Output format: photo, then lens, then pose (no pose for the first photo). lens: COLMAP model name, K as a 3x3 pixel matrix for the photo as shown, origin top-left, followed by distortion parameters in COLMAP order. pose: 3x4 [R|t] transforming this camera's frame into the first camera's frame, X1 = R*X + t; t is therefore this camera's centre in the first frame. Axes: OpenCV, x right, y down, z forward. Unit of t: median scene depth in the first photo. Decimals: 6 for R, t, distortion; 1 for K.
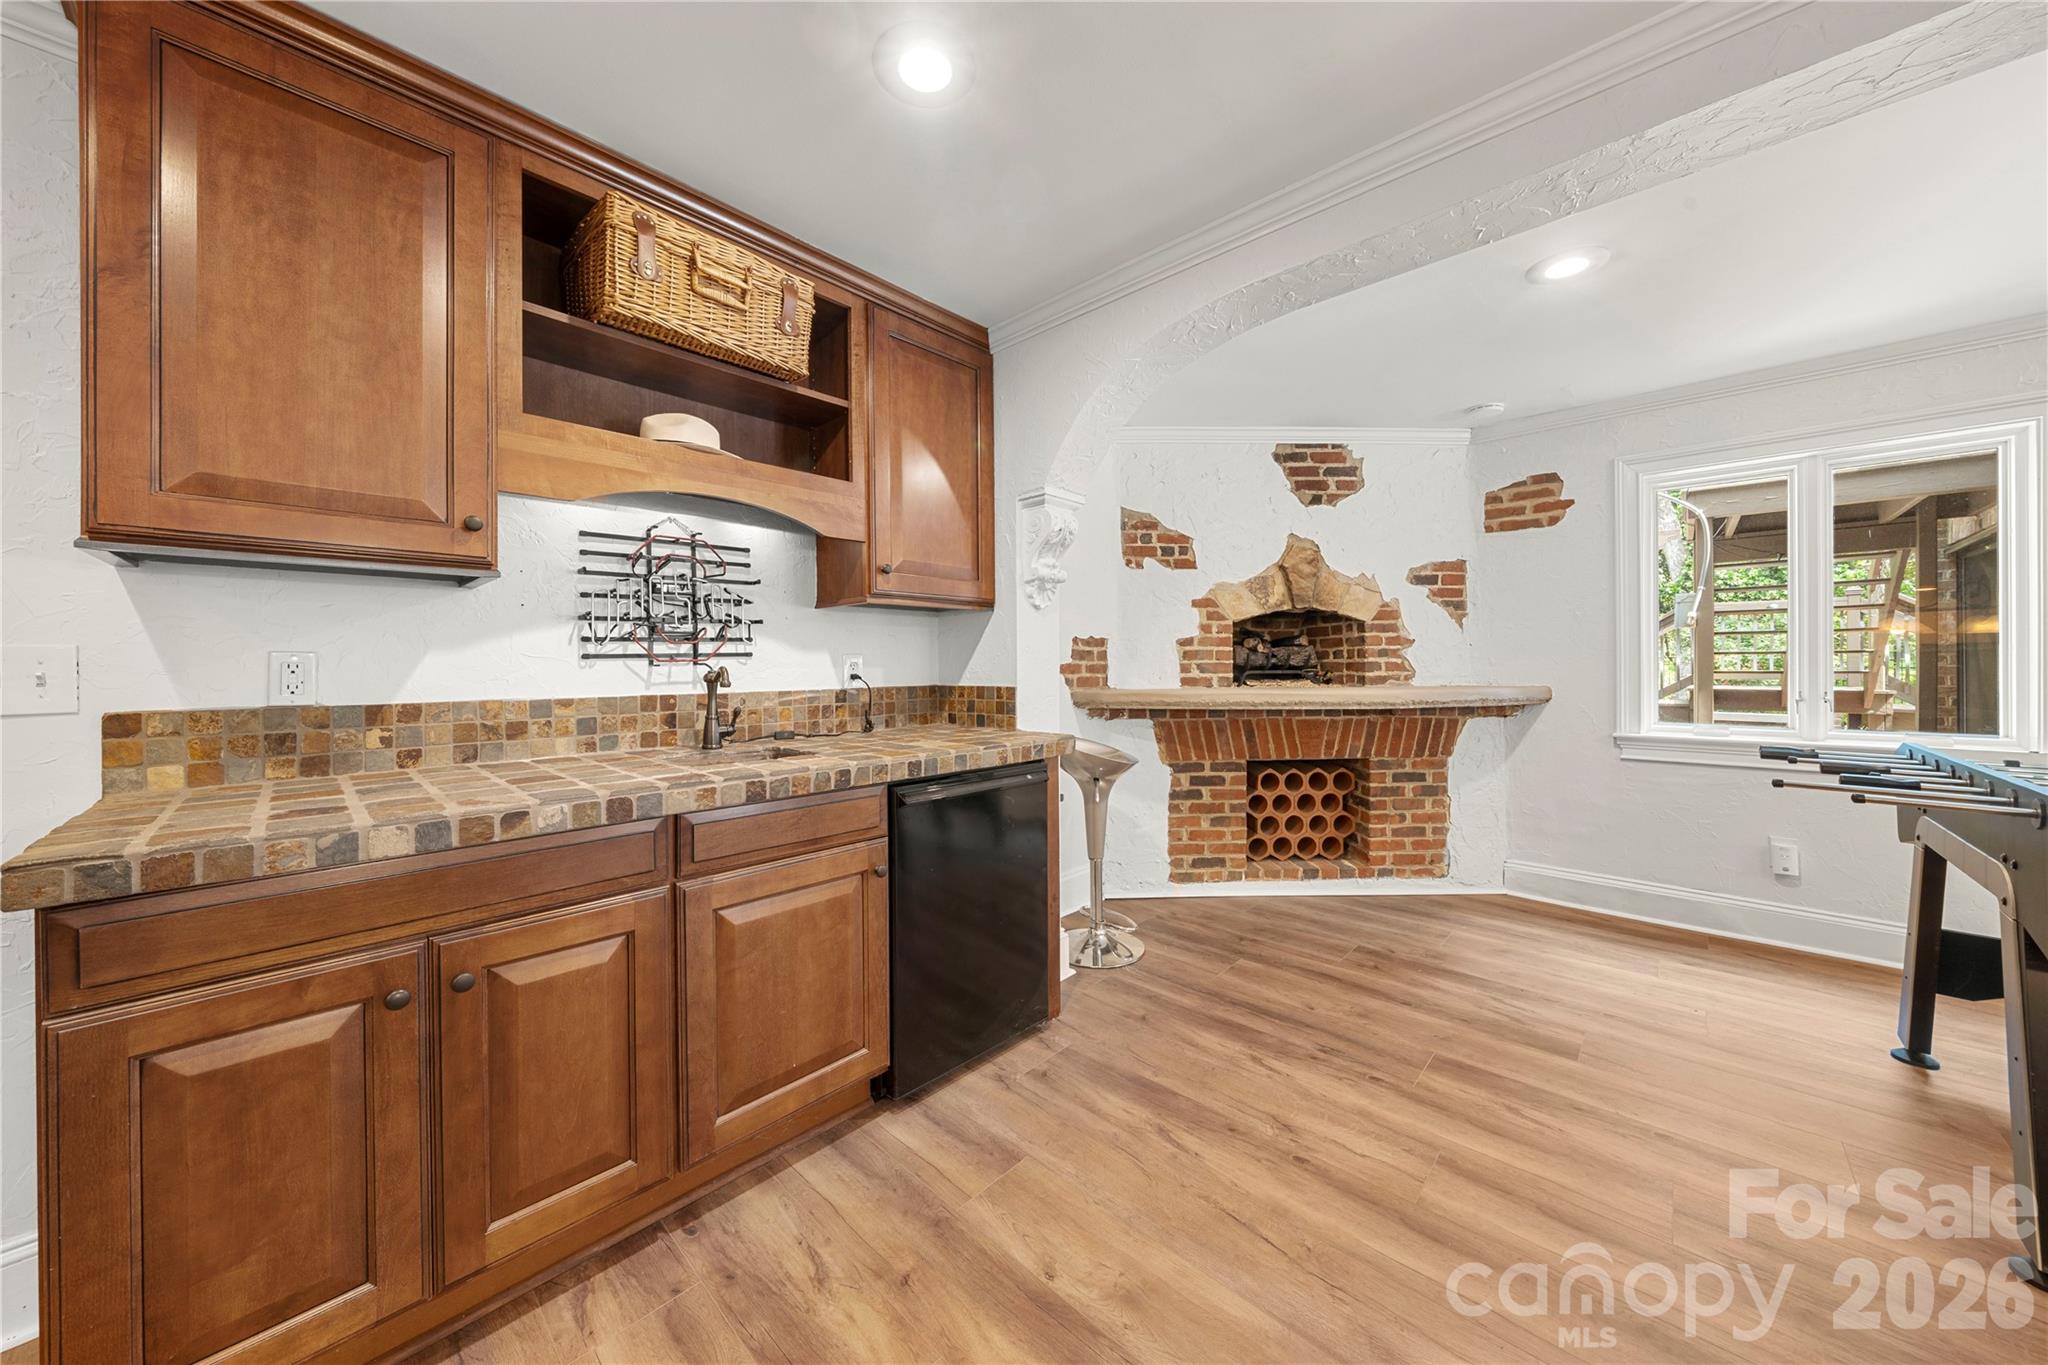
lens RADIAL K [[705.6, 0, 1019.5], [0, 705.6, 673.7], [0, 0, 1]] dist [0.000426, 0.000005]
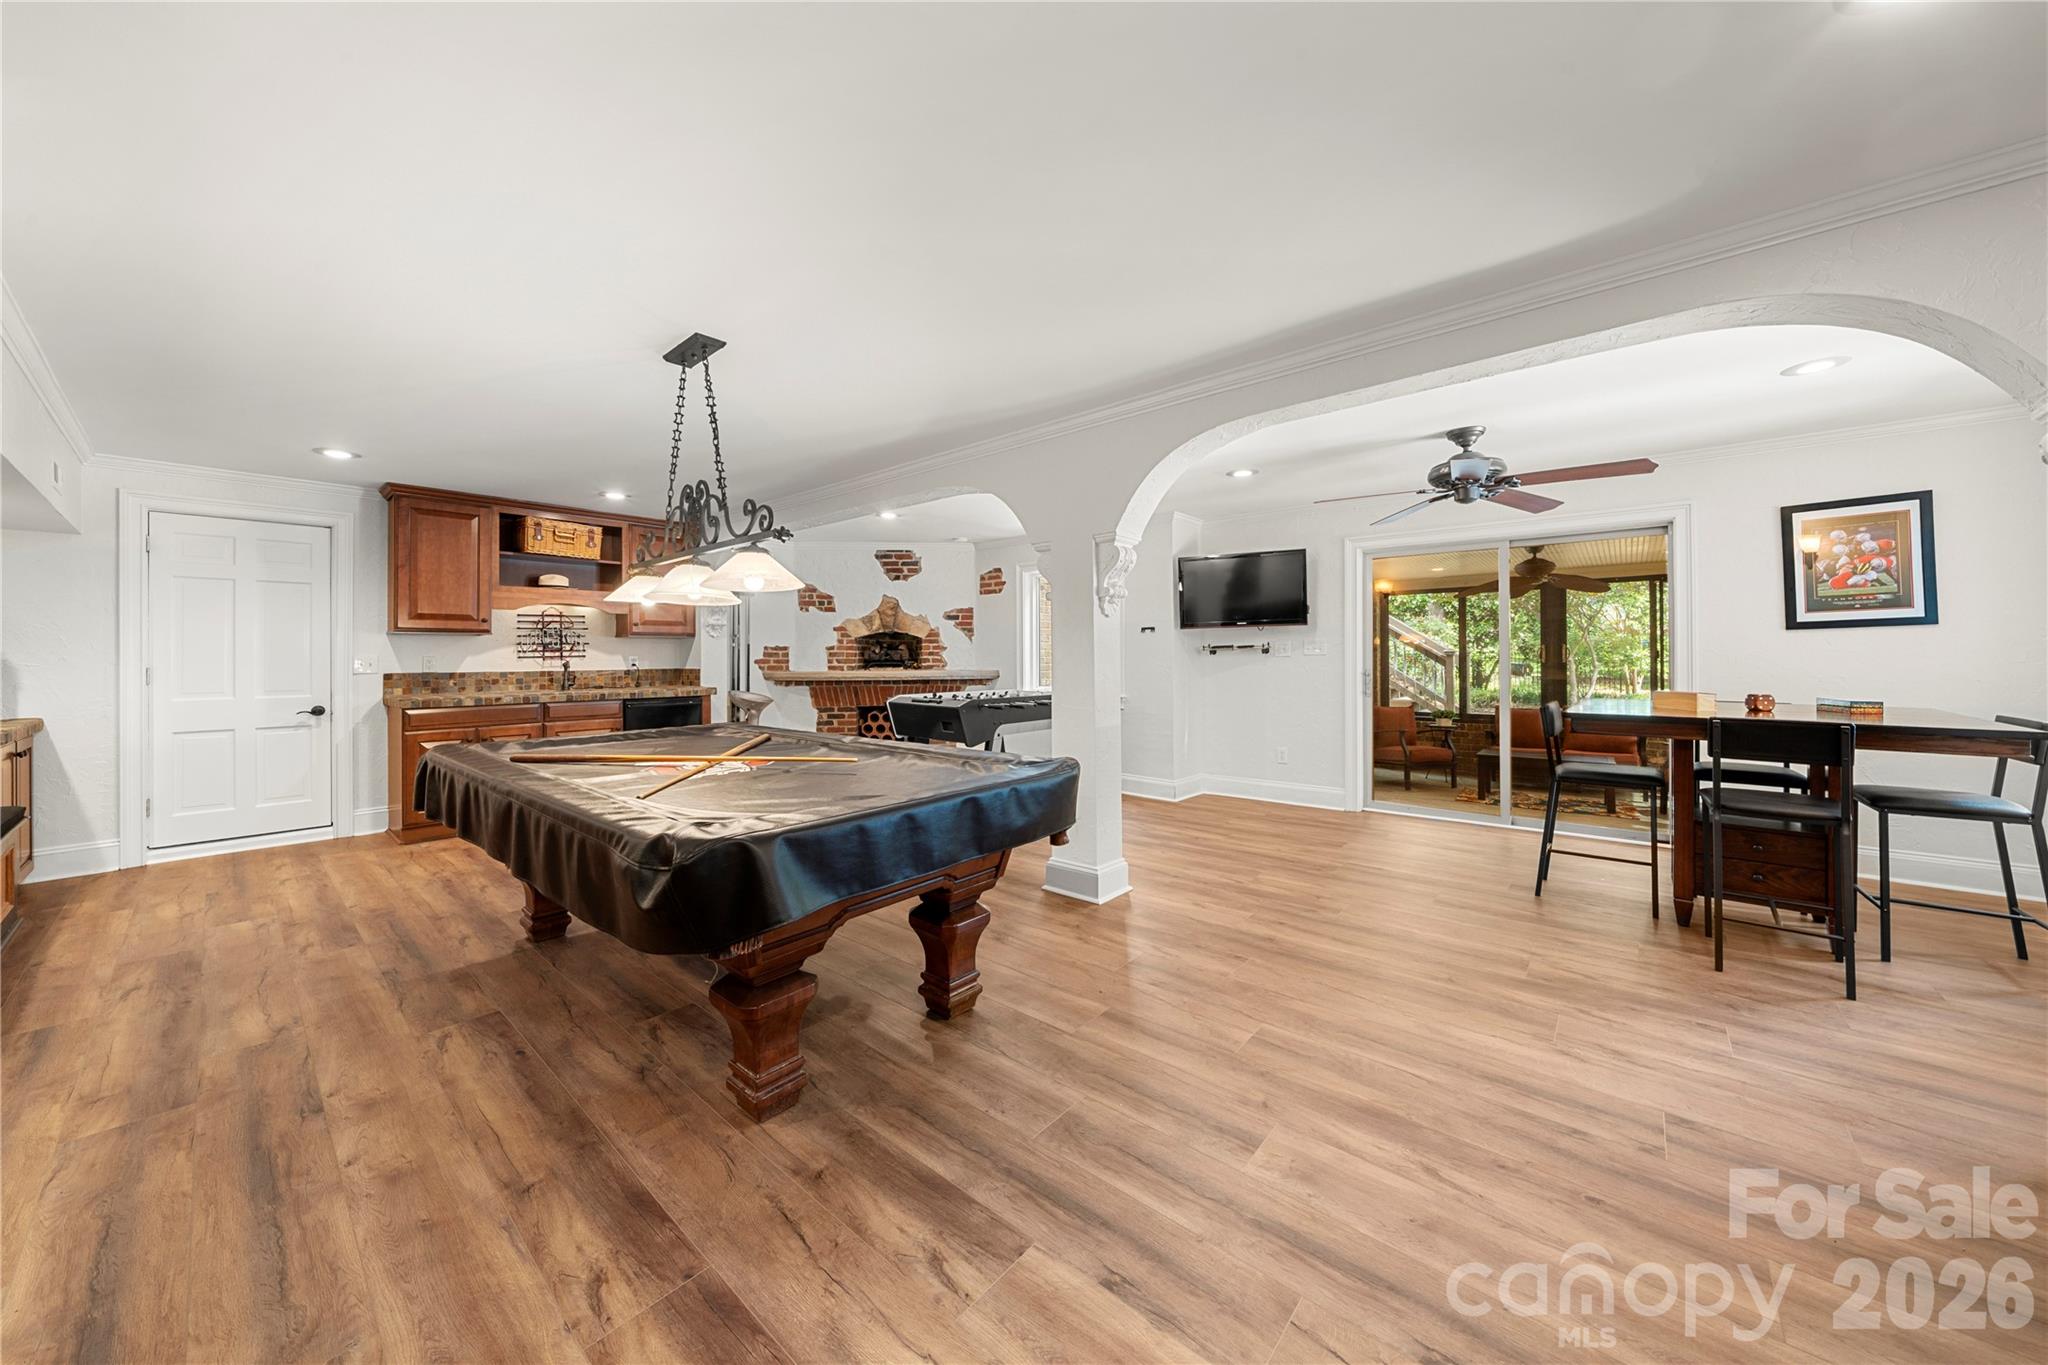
lens RADIAL K [[695.8, 0, 1021.5], [0, 695.8, 660.5], [0, 0, 1]] dist [-0.018146, 0.000060]
pose [[0.998761, 0.000420, 0.049768, 0.978288], [-0.000039, 0.999971, -0.007667, 0.007955], [-0.049770, 0.007655, 0.998731, -1.447523]]
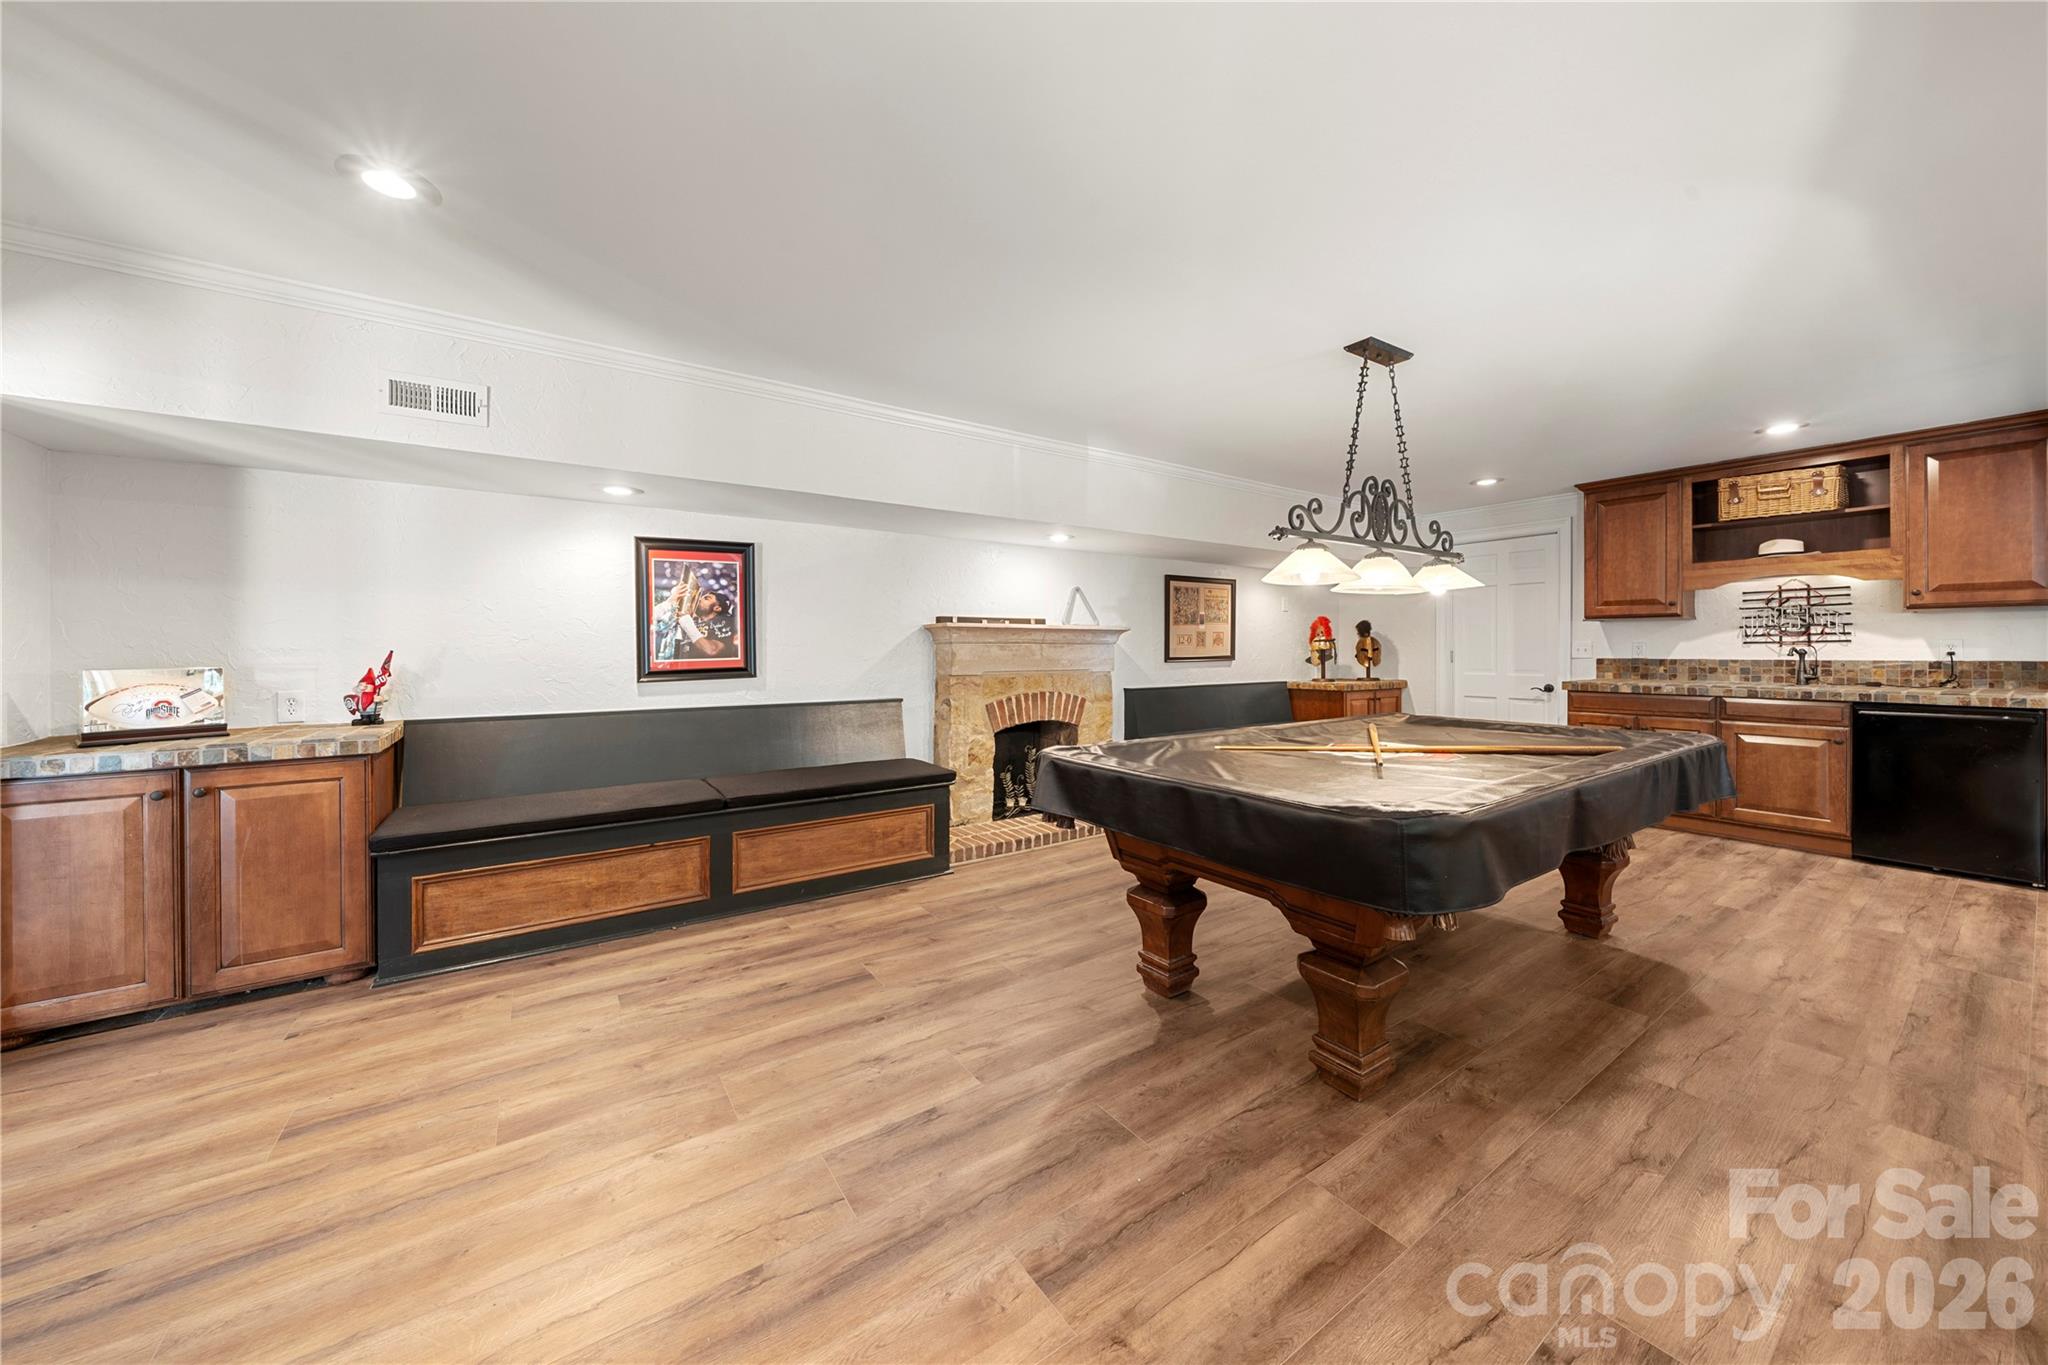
lens RADIAL K [[702.2, 0, 1021.5], [0, 702.2, 647.1], [0, 0, 1]] dist [-0.000525, -0.000049]
pose [[-0.196950, 0.006445, -0.980392, 1.712518], [-0.005664, 0.999954, 0.007711, -0.010425], [0.980397, 0.007072, -0.196905, -0.745818]]
